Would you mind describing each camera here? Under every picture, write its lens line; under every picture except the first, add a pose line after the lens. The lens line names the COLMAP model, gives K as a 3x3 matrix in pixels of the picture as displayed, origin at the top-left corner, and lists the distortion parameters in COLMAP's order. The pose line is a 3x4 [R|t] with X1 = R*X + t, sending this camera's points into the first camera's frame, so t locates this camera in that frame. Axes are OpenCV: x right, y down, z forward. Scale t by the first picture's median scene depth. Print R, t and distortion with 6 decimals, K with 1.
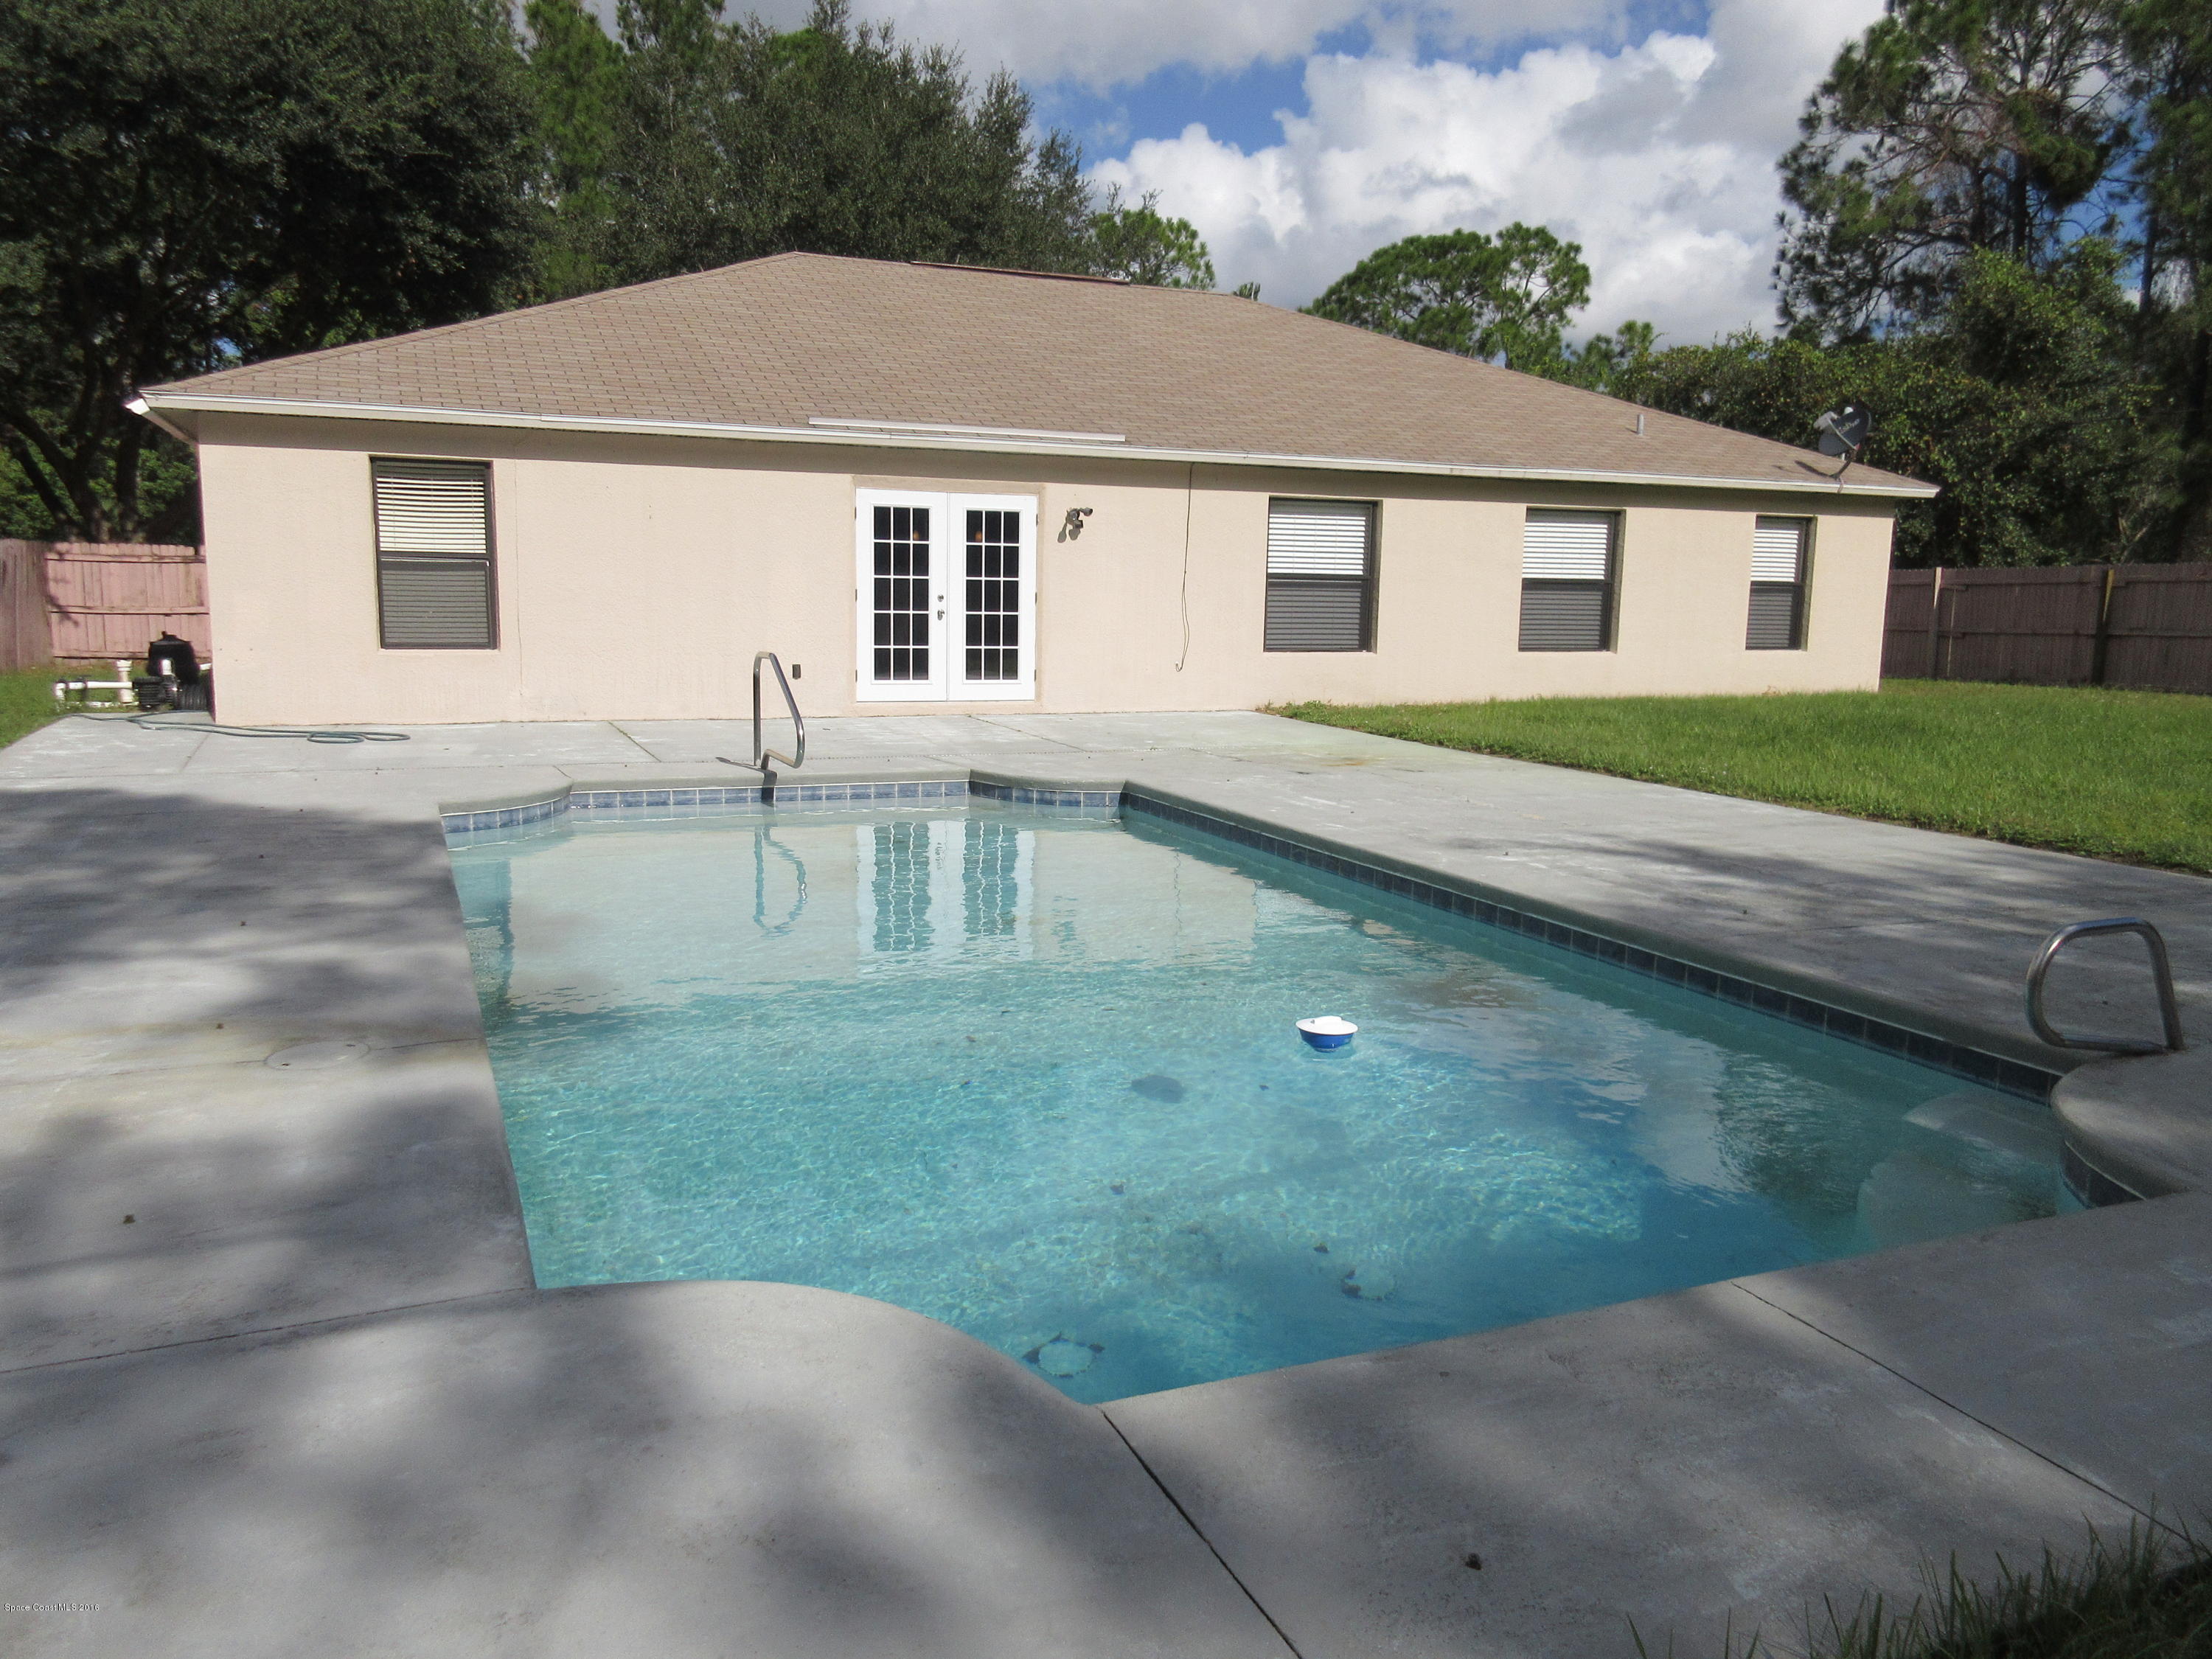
lens RADIAL K [[1633.2, 0, 1097.3], [0, 1633.2, 830.1], [0, 0, 1]] dist [-0.001815, -0.005158]
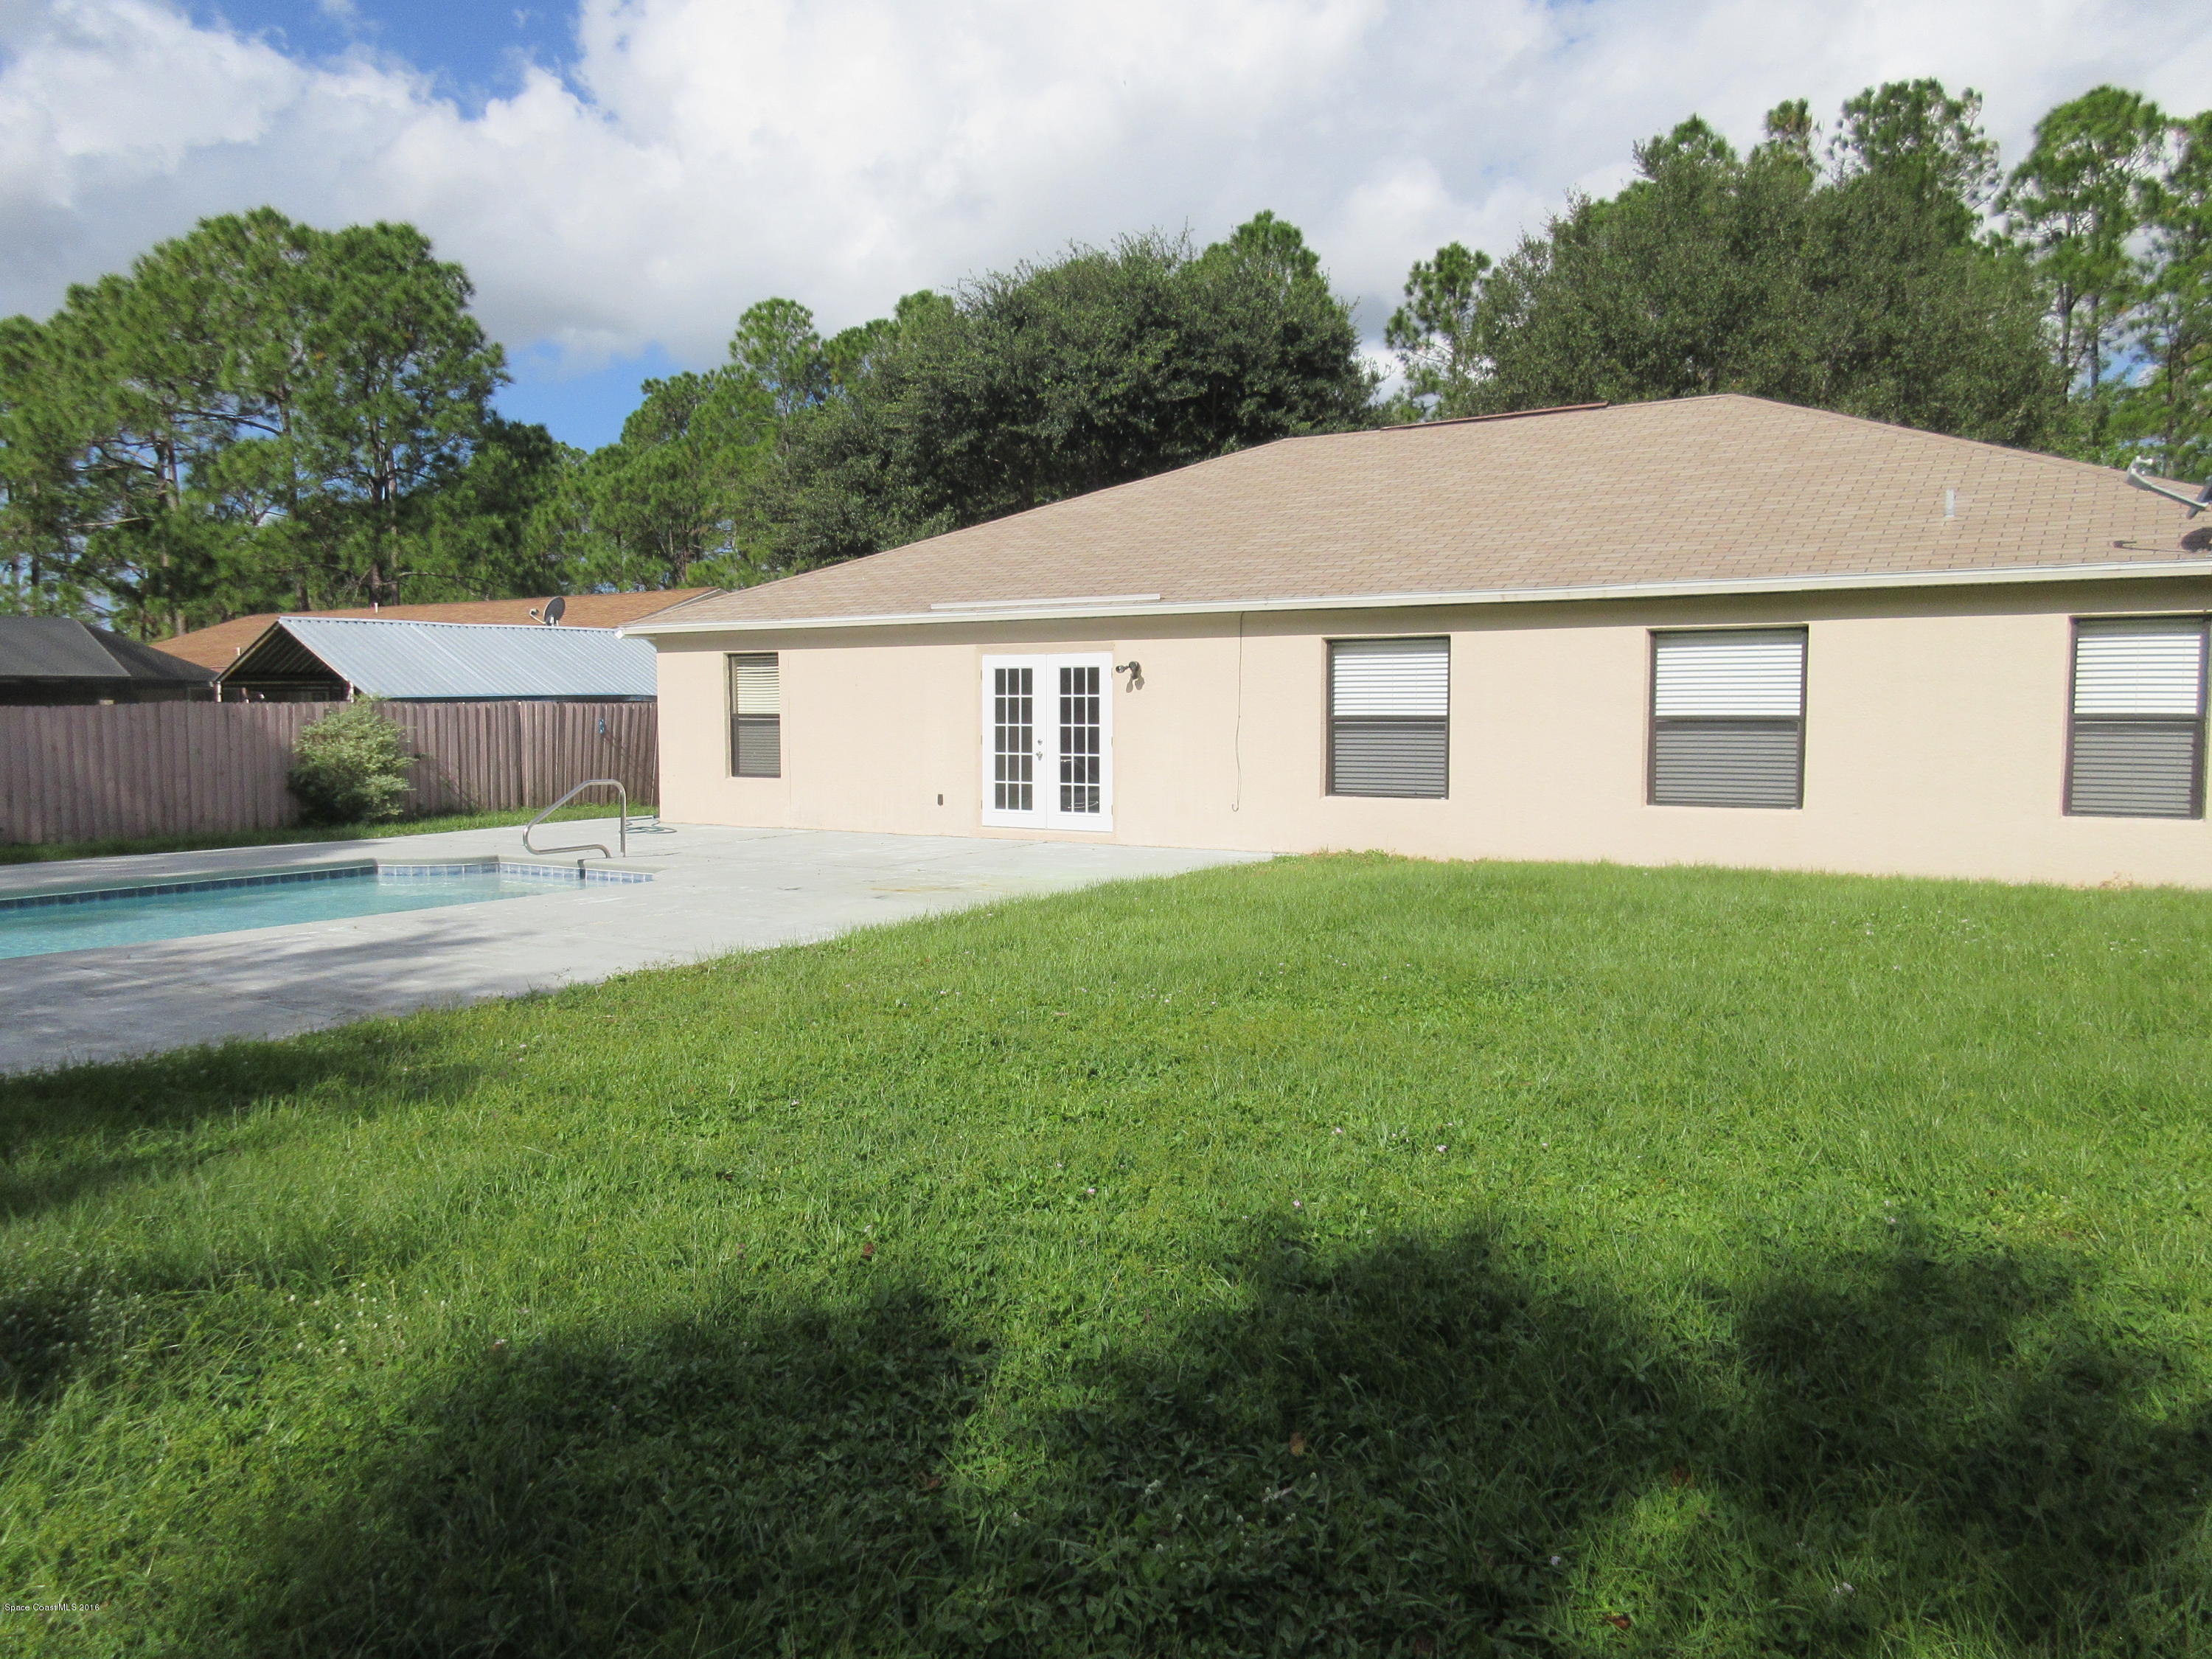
lens RADIAL K [[1646.9, 0, 1106.7], [0, 1646.9, 847.3], [0, 0, 1]] dist [0.012773, -0.005028]
pose [[0.556654, 0.046451, -0.829445, 0.903760], [-0.120074, 0.992450, -0.025004, -0.041274], [0.822021, 0.113513, 0.558028, 0.372399]]
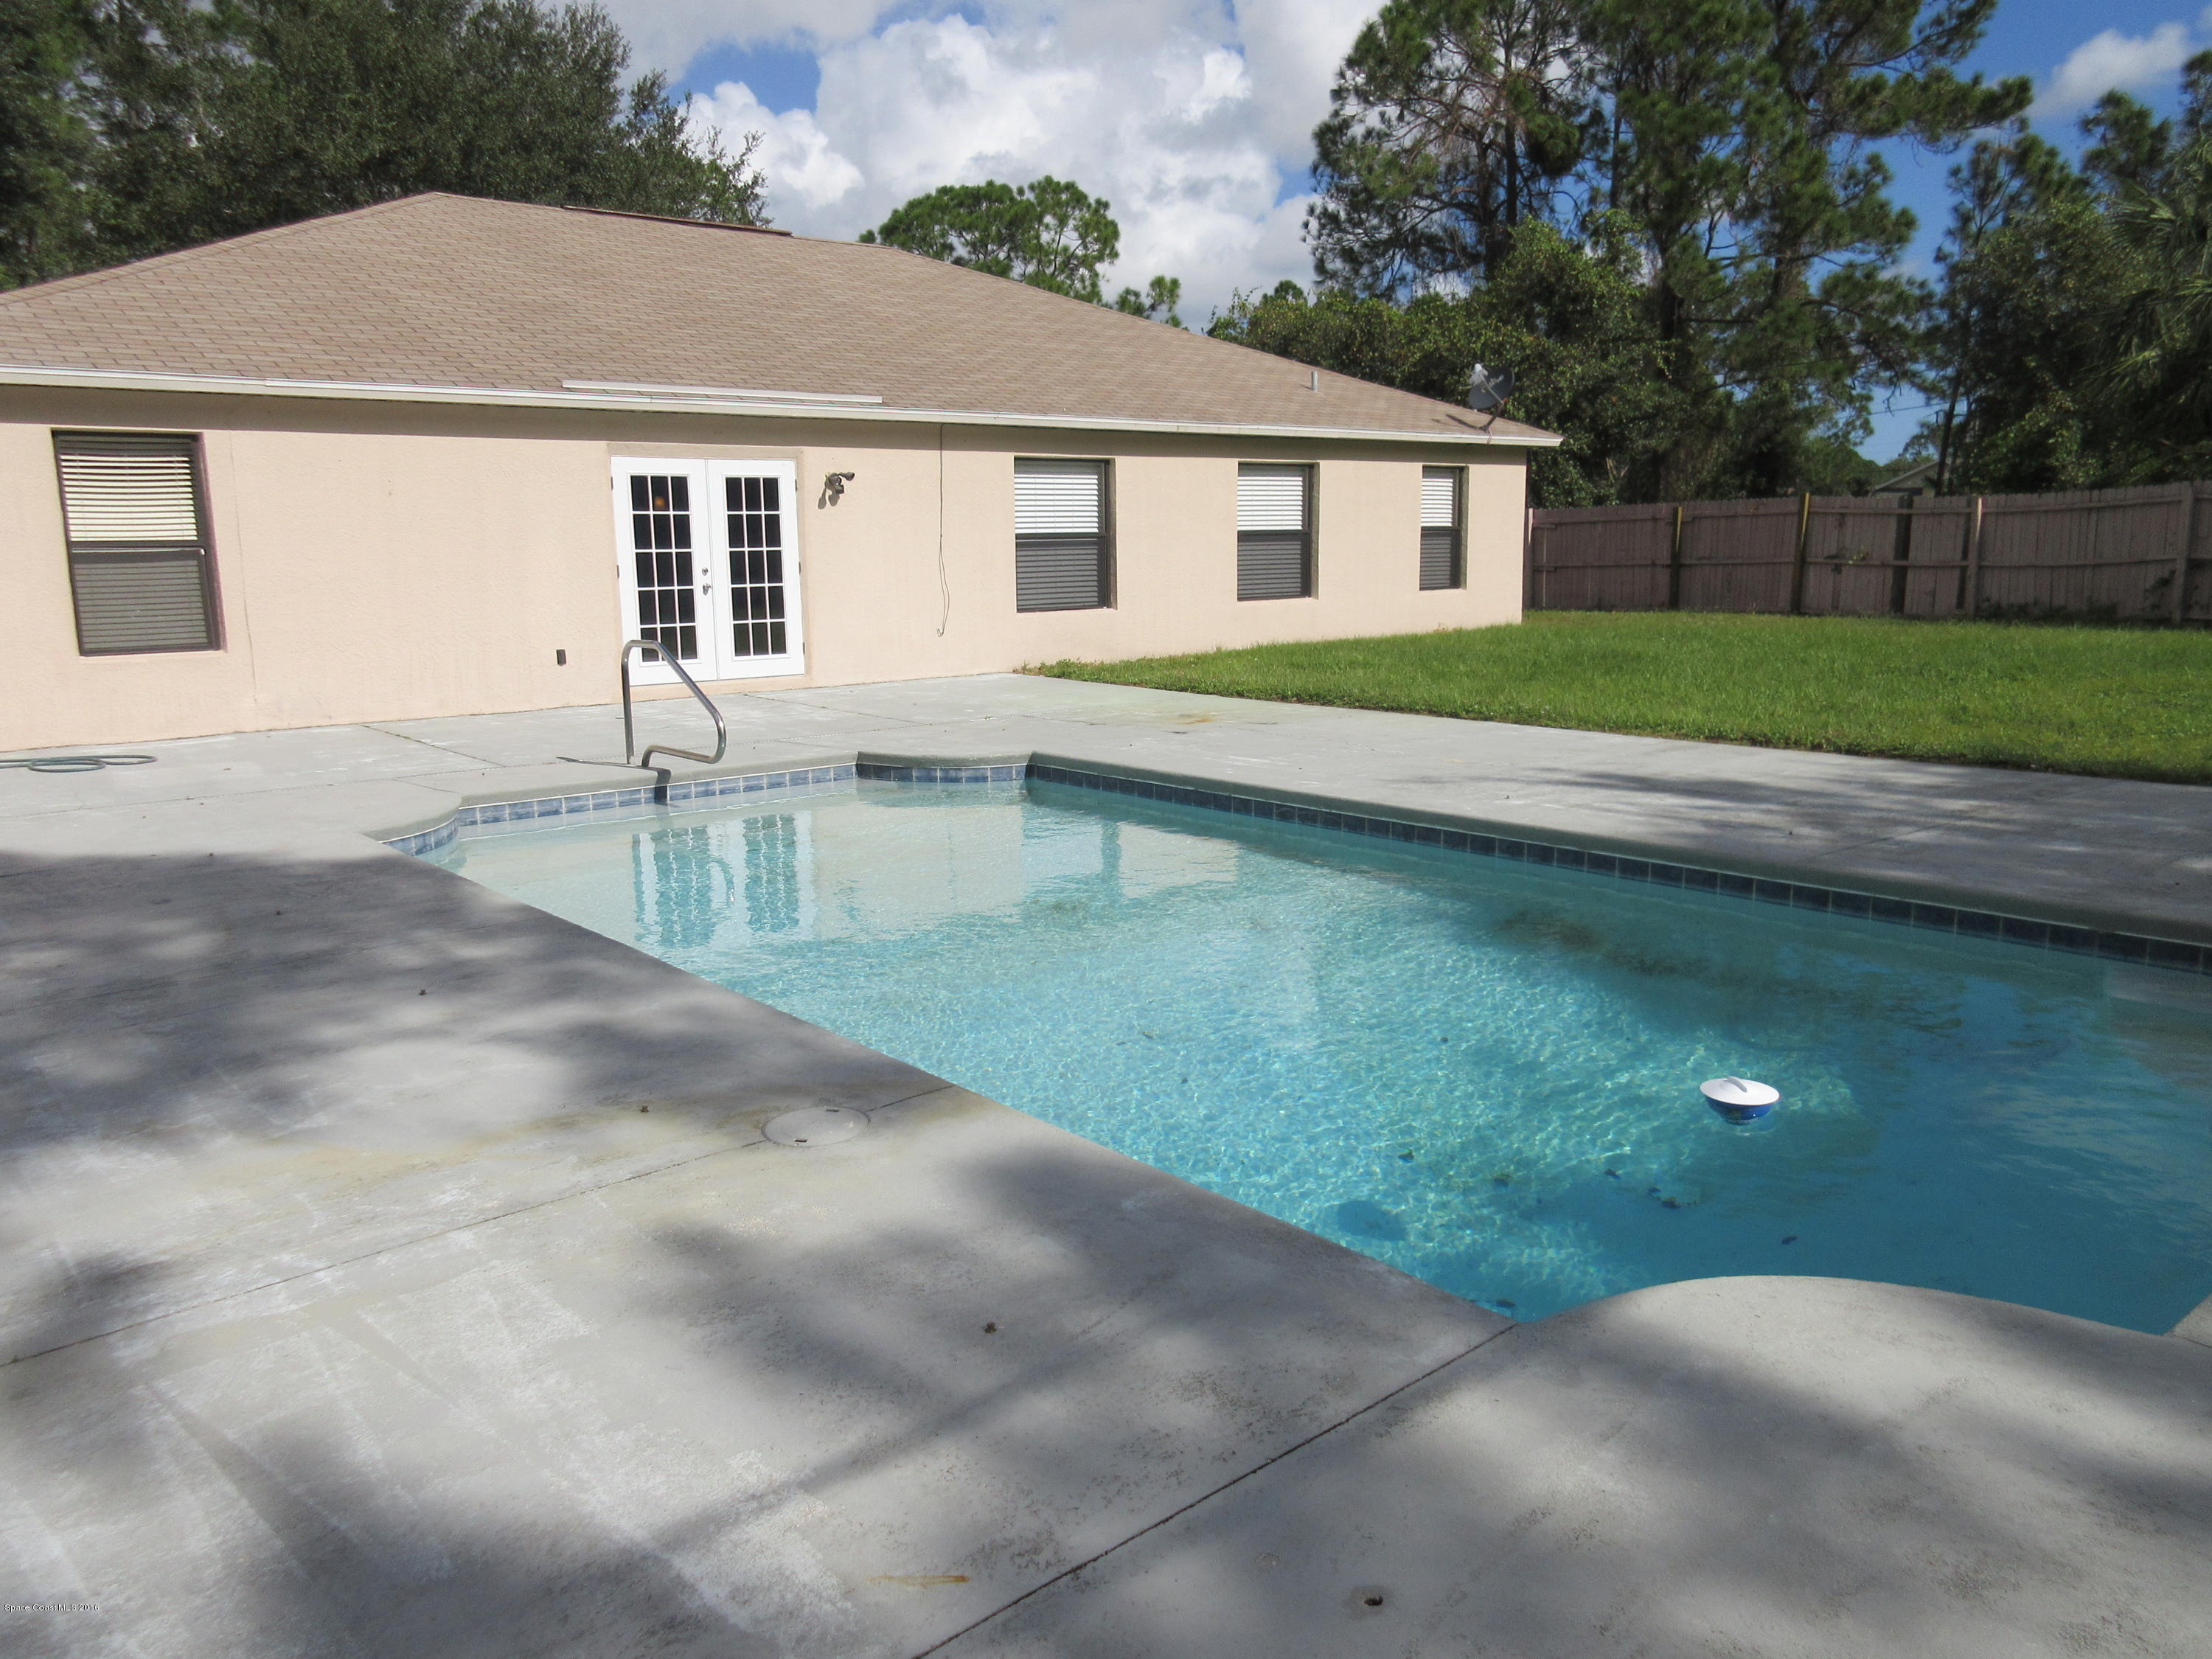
lens RADIAL K [[1633.2, 0, 1097.3], [0, 1633.2, 830.1], [0, 0, 1]] dist [-0.001815, -0.005158]
pose [[0.954254, -0.082585, 0.287366, -0.159052], [0.074340, 0.996450, 0.039506, -0.013305], [-0.289608, -0.016336, 0.957006, 0.028687]]
